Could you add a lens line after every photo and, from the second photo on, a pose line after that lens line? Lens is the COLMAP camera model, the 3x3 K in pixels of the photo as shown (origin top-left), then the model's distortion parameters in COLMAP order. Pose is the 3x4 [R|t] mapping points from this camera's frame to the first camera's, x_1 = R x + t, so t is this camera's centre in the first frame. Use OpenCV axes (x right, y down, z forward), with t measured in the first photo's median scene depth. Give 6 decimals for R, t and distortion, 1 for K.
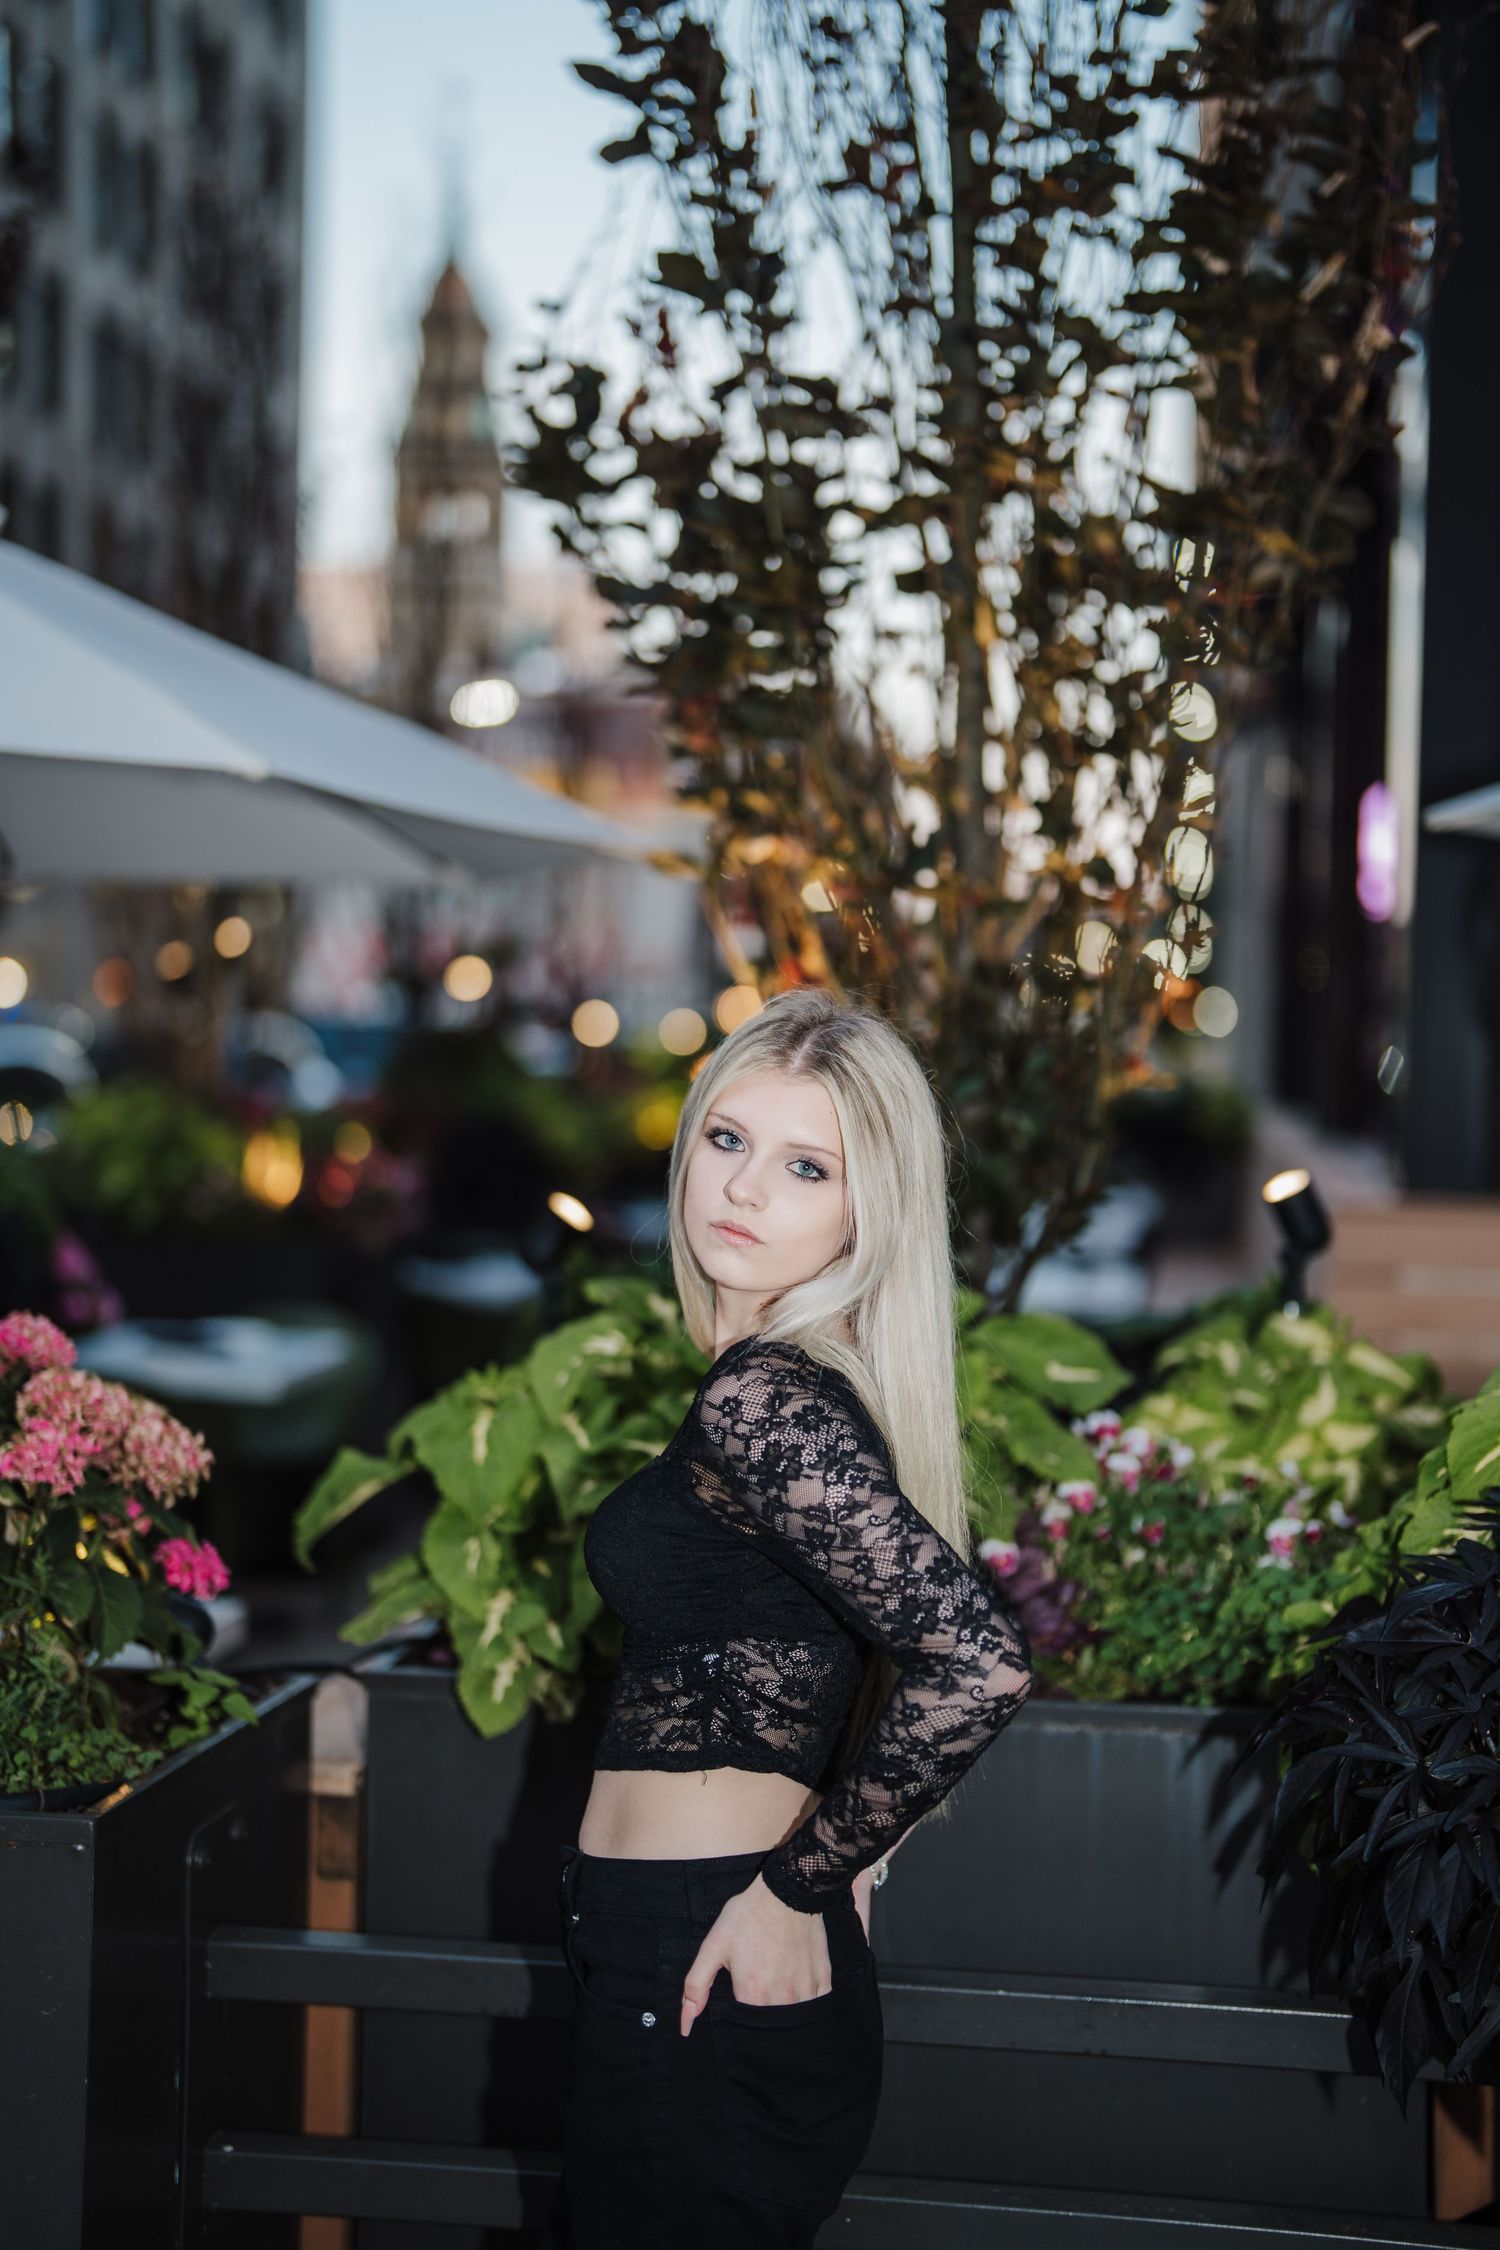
lens RADIAL K [[3192.7, 0, 759.4], [0, 3192.7, 1124.4], [0, 0, 1]] dist [-0.172629, 1.034899]
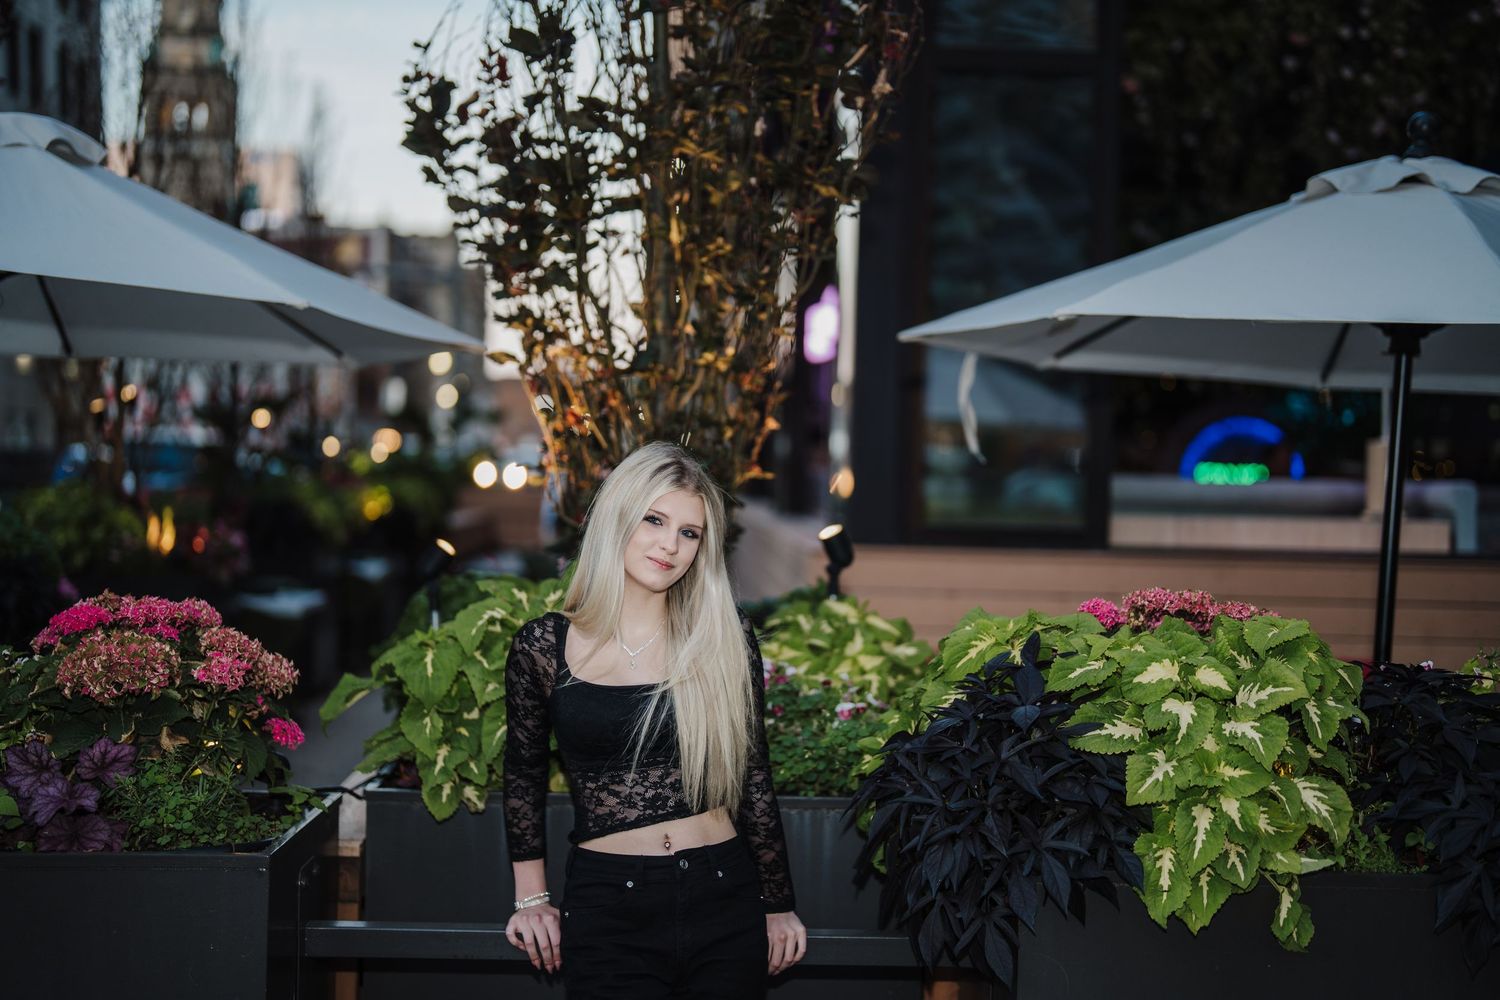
lens RADIAL K [[2128.4, 0, 711.5], [0, 2128.4, 501.9], [0, 0, 1]] dist [-0.172629, 1.034899]
pose [[0.984796, 0.000599, 0.173713, -0.132956], [0.000539, 0.999979, -0.006501, 0.010545], [-0.173713, 0.006496, 0.984775, -0.247565]]
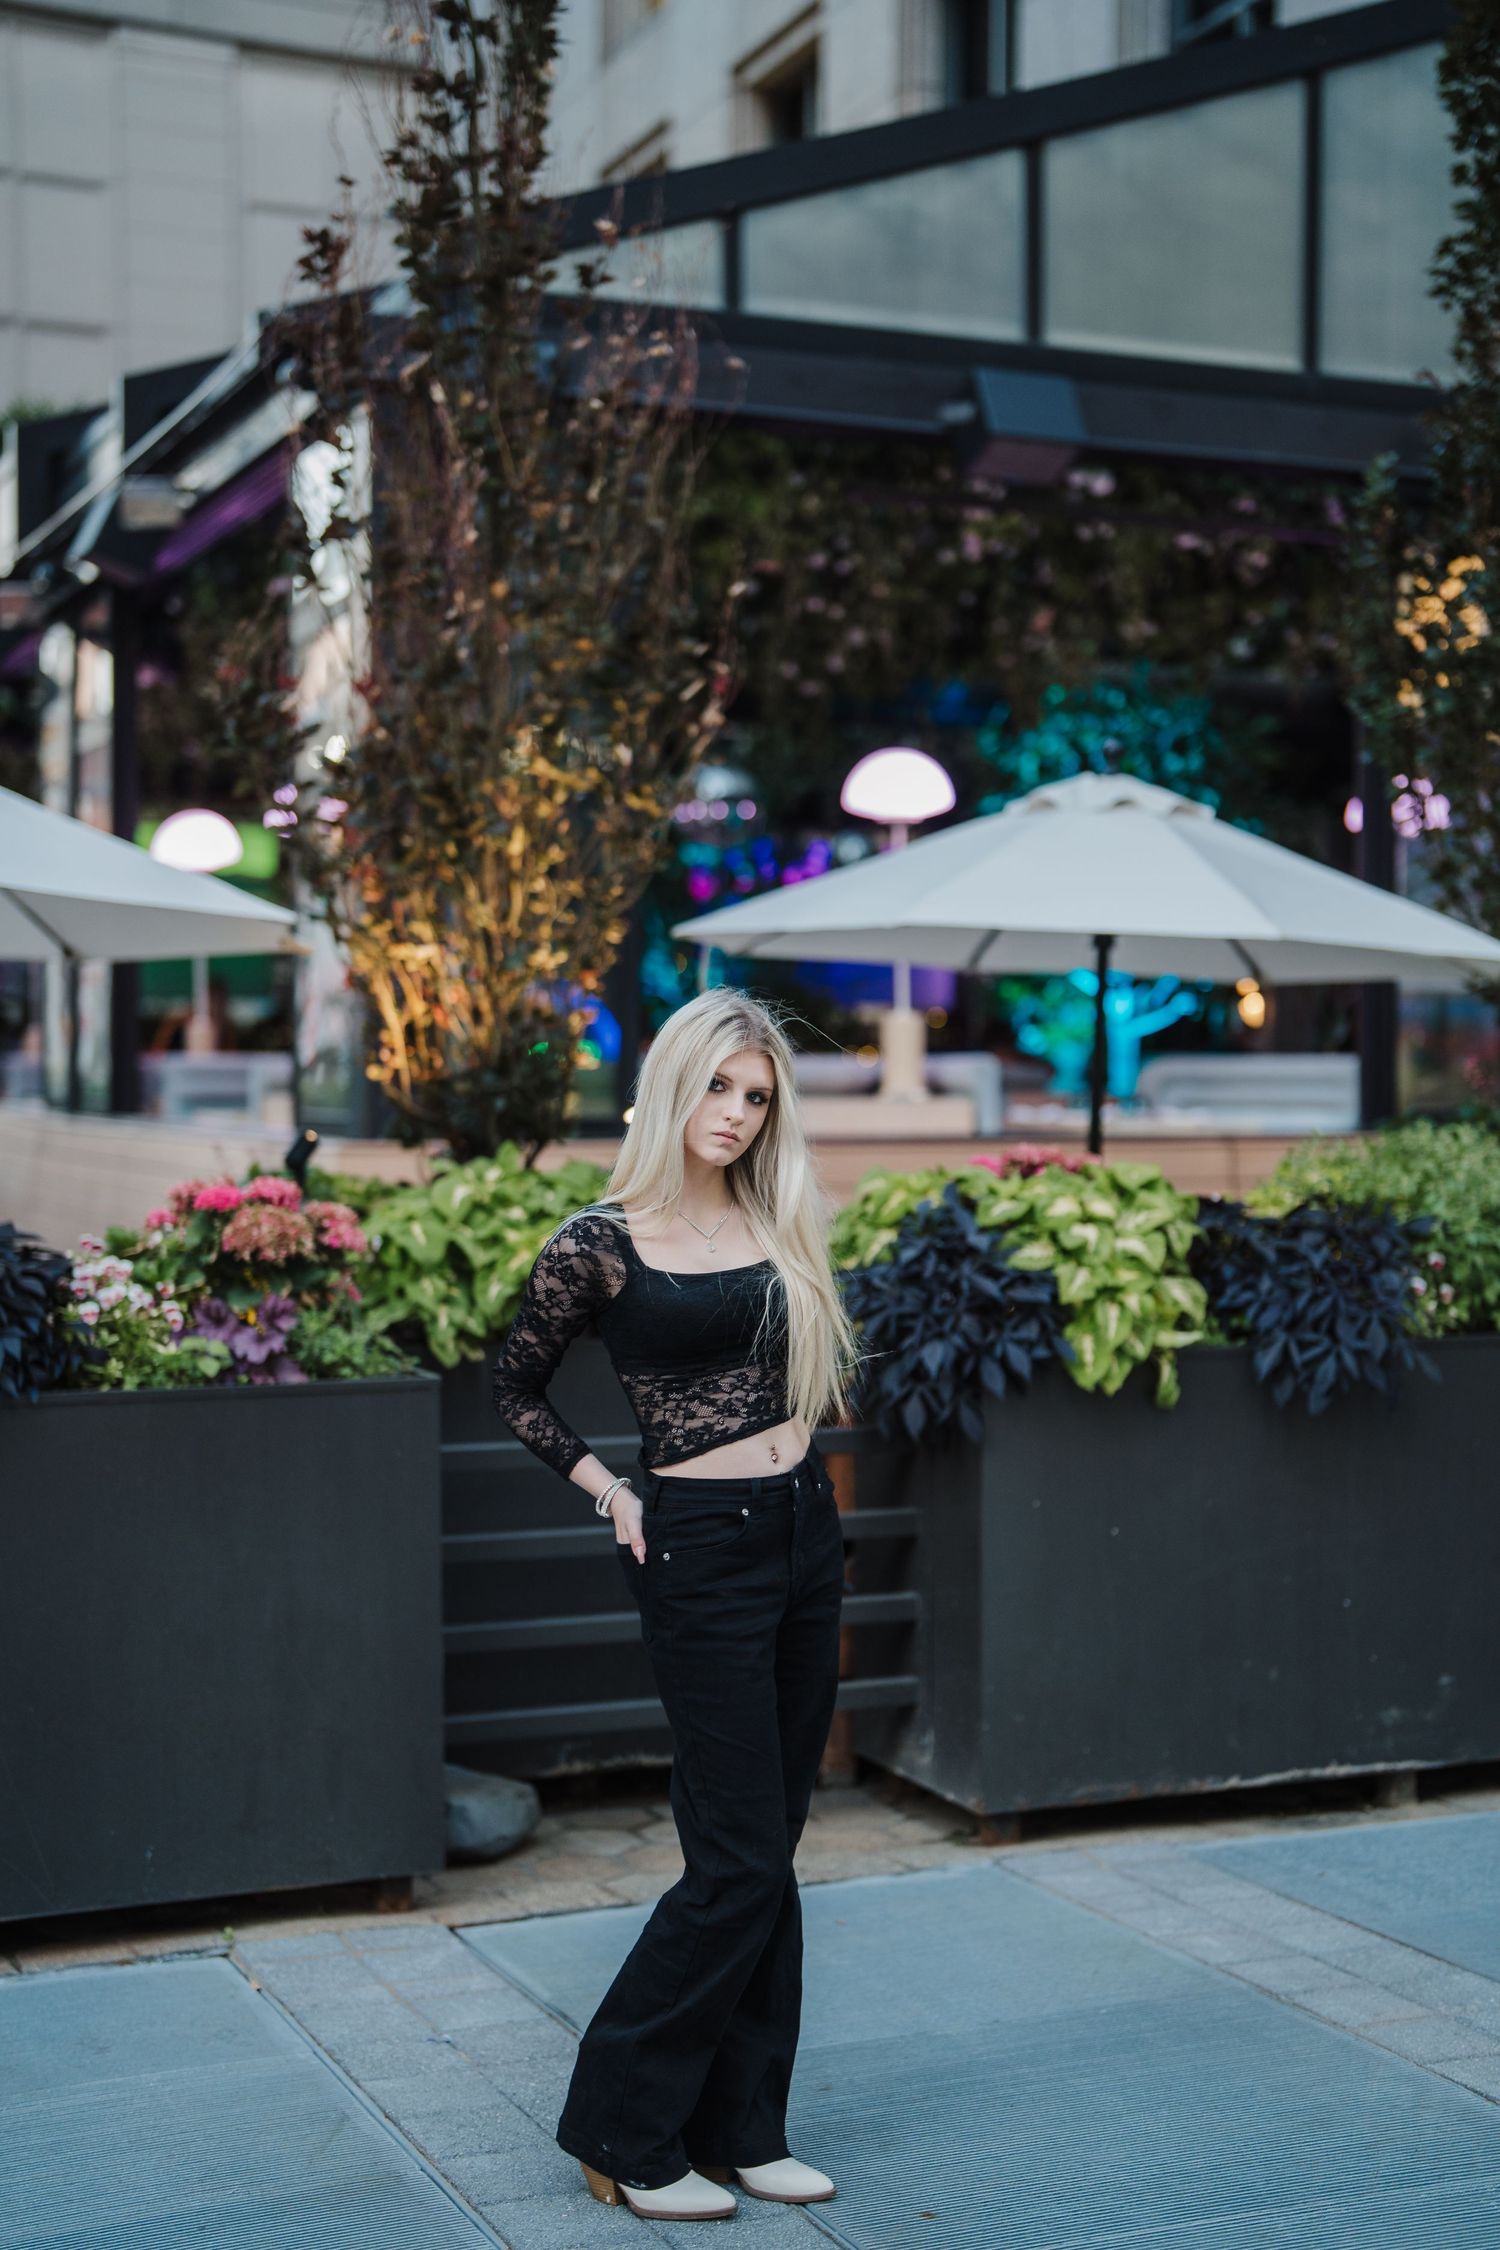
lens RADIAL K [[3275.6, 0, 754.2], [0, 3275.6, 1101.3], [0, 0, 1]] dist [0.016501, 0.180949]
pose [[0.850062, -0.024302, 0.526121, -1.062446], [0.029033, 0.999578, -0.000738, 0.016308], [-0.525881, 0.015902, 0.850409, -0.993402]]
